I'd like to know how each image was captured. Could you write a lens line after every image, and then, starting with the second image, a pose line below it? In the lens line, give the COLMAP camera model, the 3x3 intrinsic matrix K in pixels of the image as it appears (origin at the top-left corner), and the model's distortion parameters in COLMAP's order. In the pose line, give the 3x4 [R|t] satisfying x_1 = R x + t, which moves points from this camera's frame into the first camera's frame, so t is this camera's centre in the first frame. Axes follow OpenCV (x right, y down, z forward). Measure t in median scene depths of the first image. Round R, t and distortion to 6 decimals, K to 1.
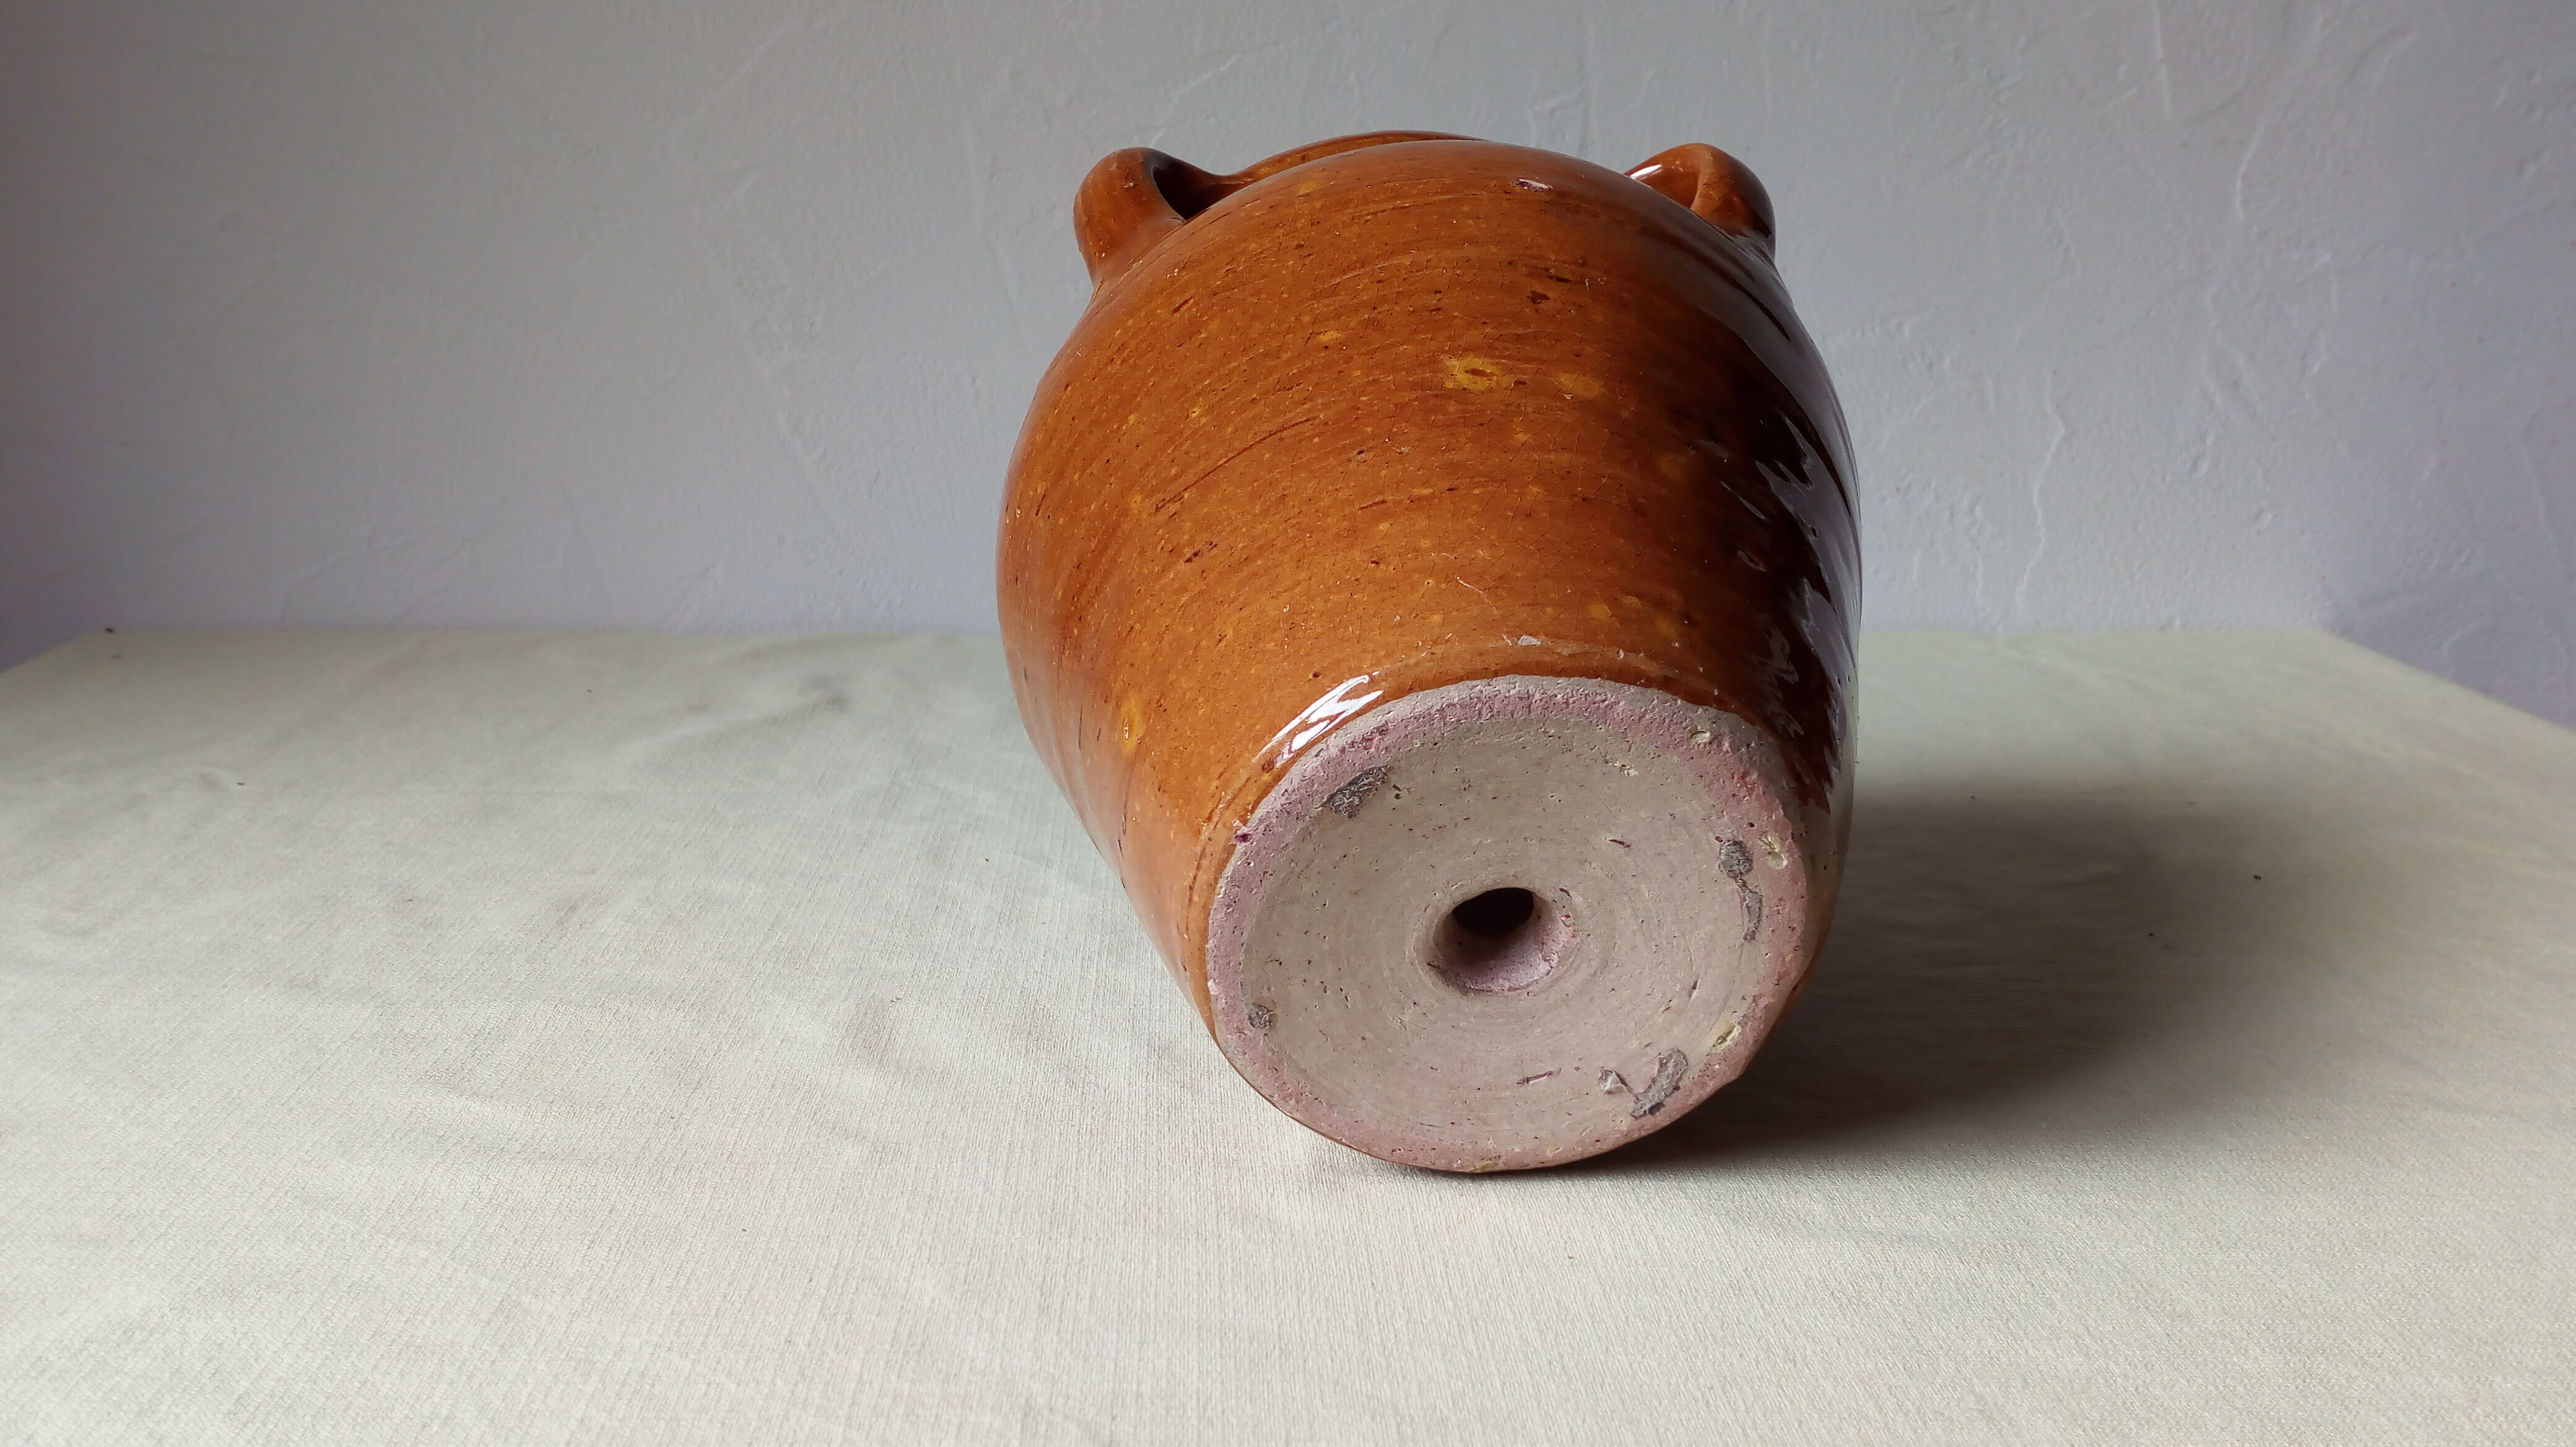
lens RADIAL K [[2120.4, 0, 1288.0], [0, 2120.4, 723.5], [0, 0, 1]] dist [0.097334, -0.176659]
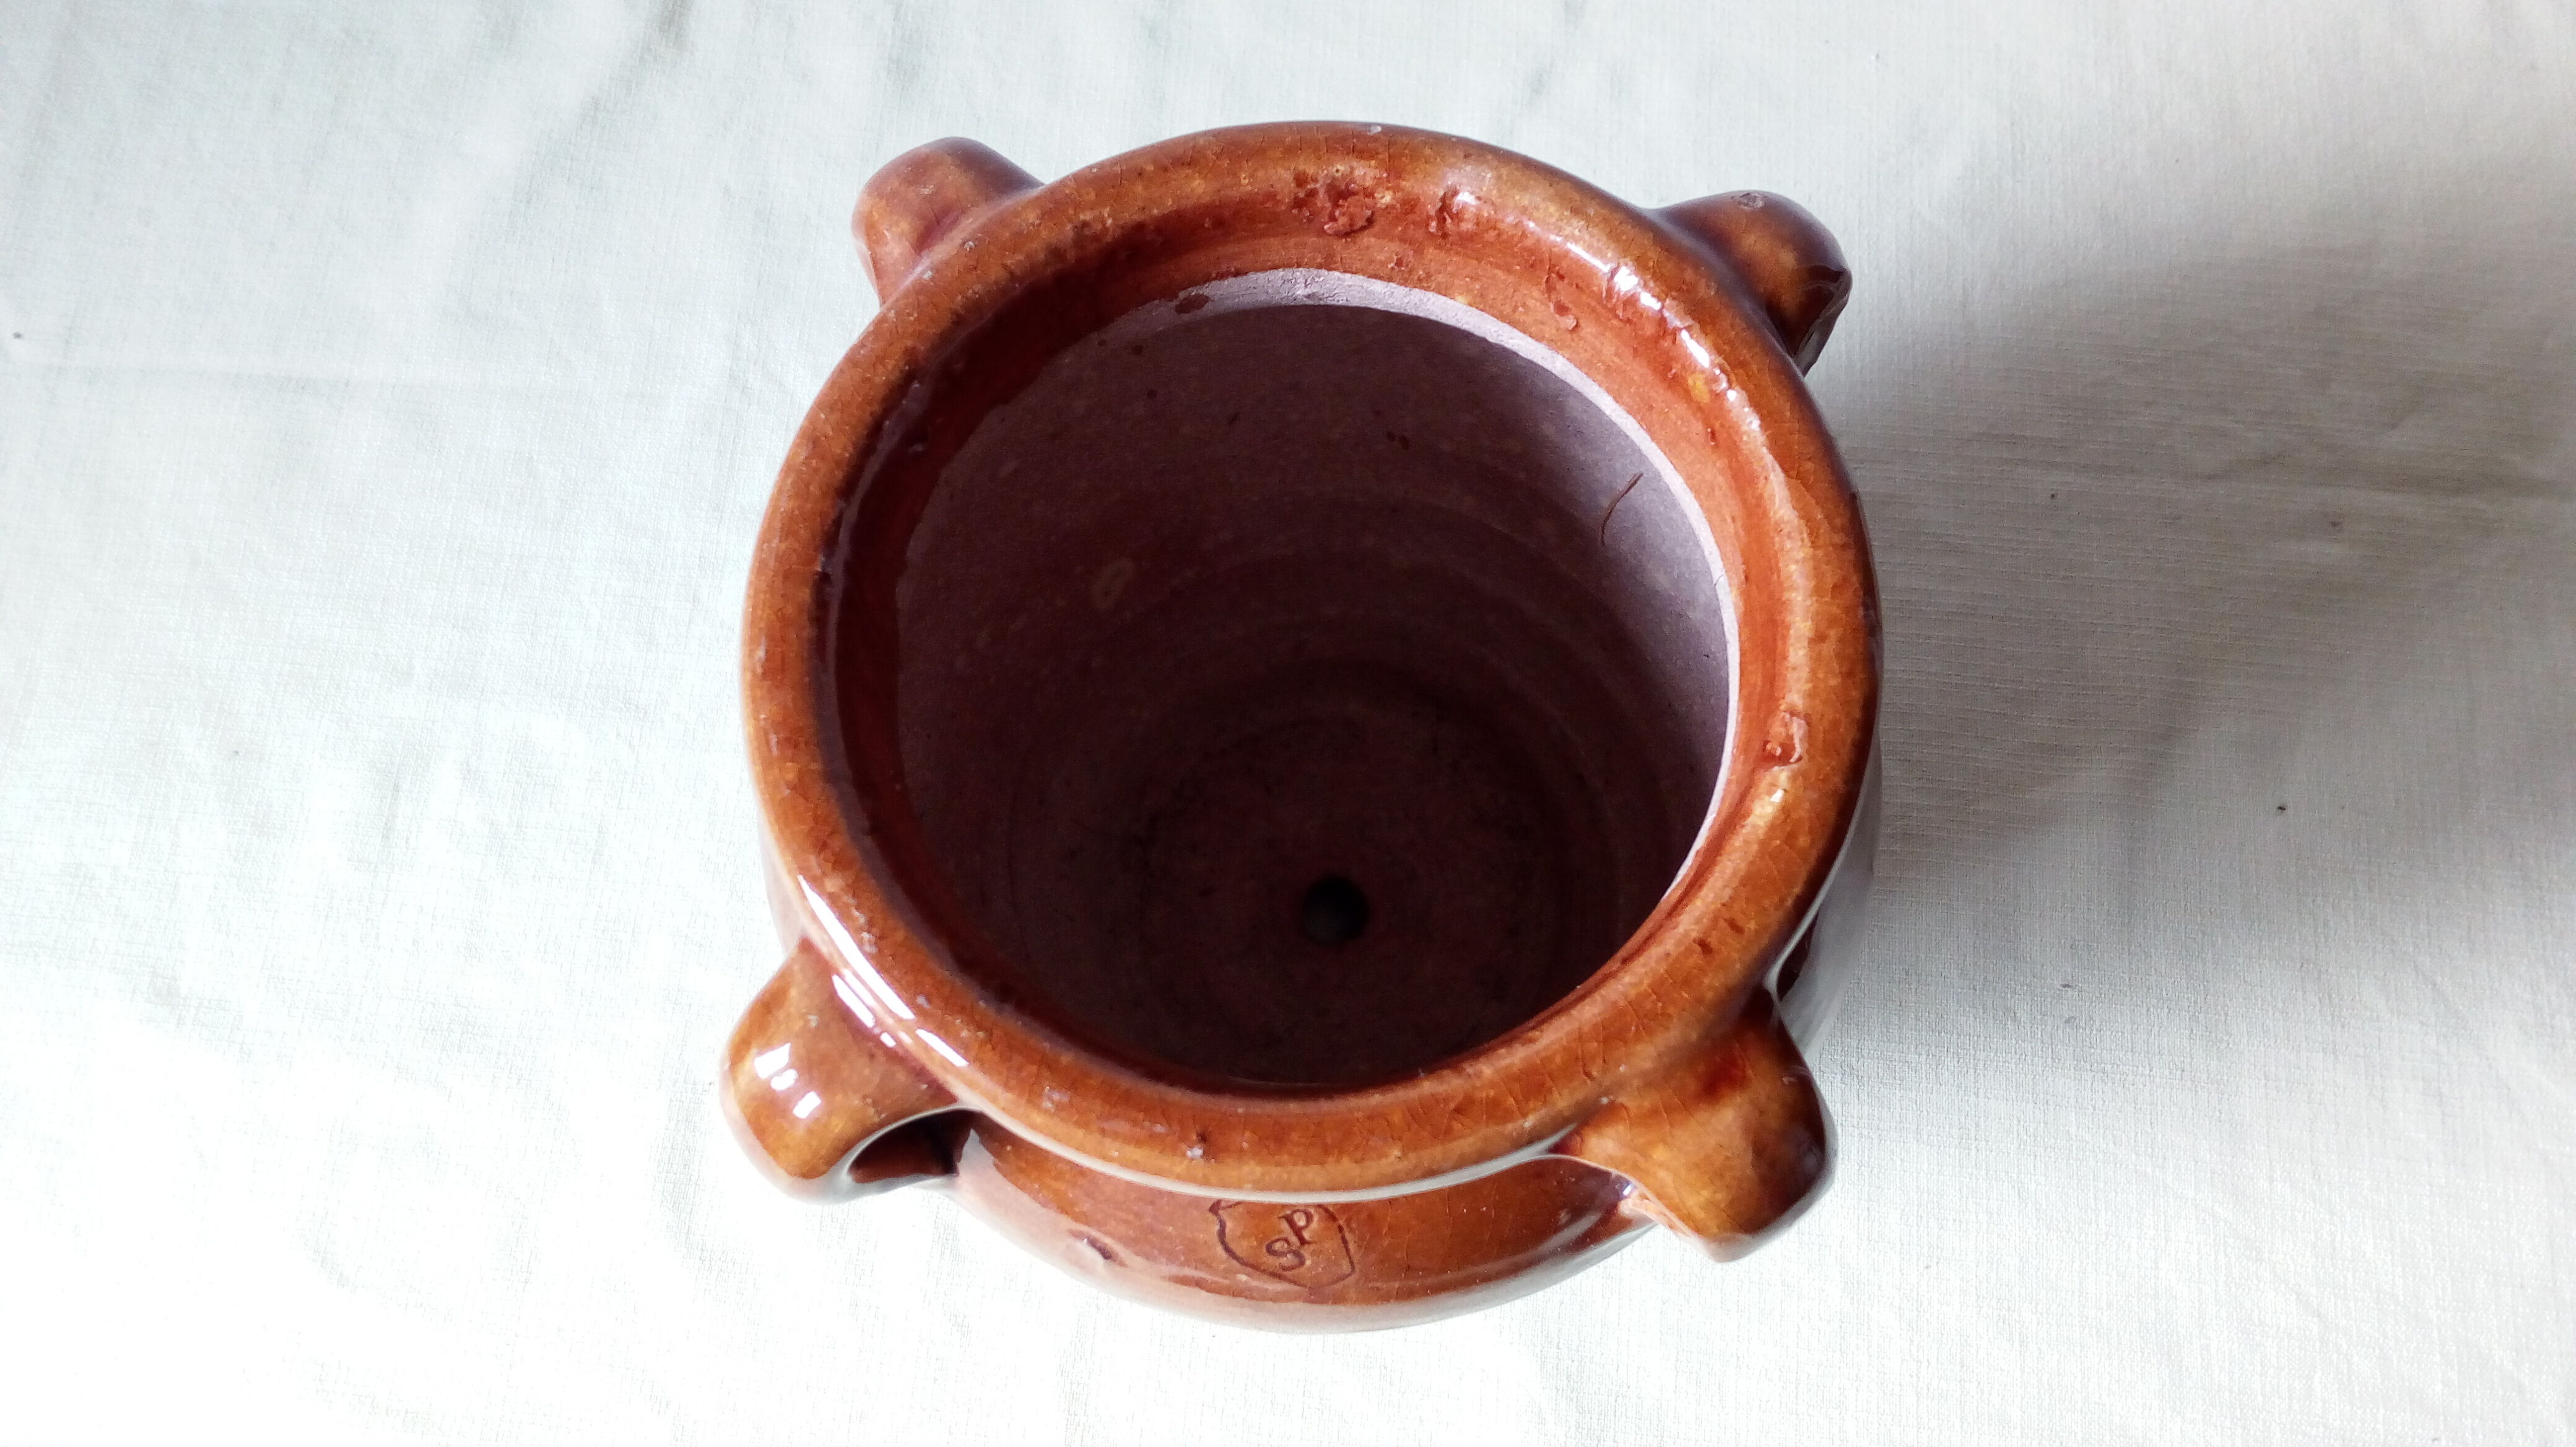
lens RADIAL K [[2111.1, 0, 1288.0], [0, 2111.1, 723.5], [0, 0, 1]] dist [0.109586, -0.217815]
pose [[0.989287, 0.114703, -0.090298, 0.096450], [0.017299, 0.522086, 0.852717, -0.478933], [0.144953, -0.845144, 0.514509, 0.373979]]
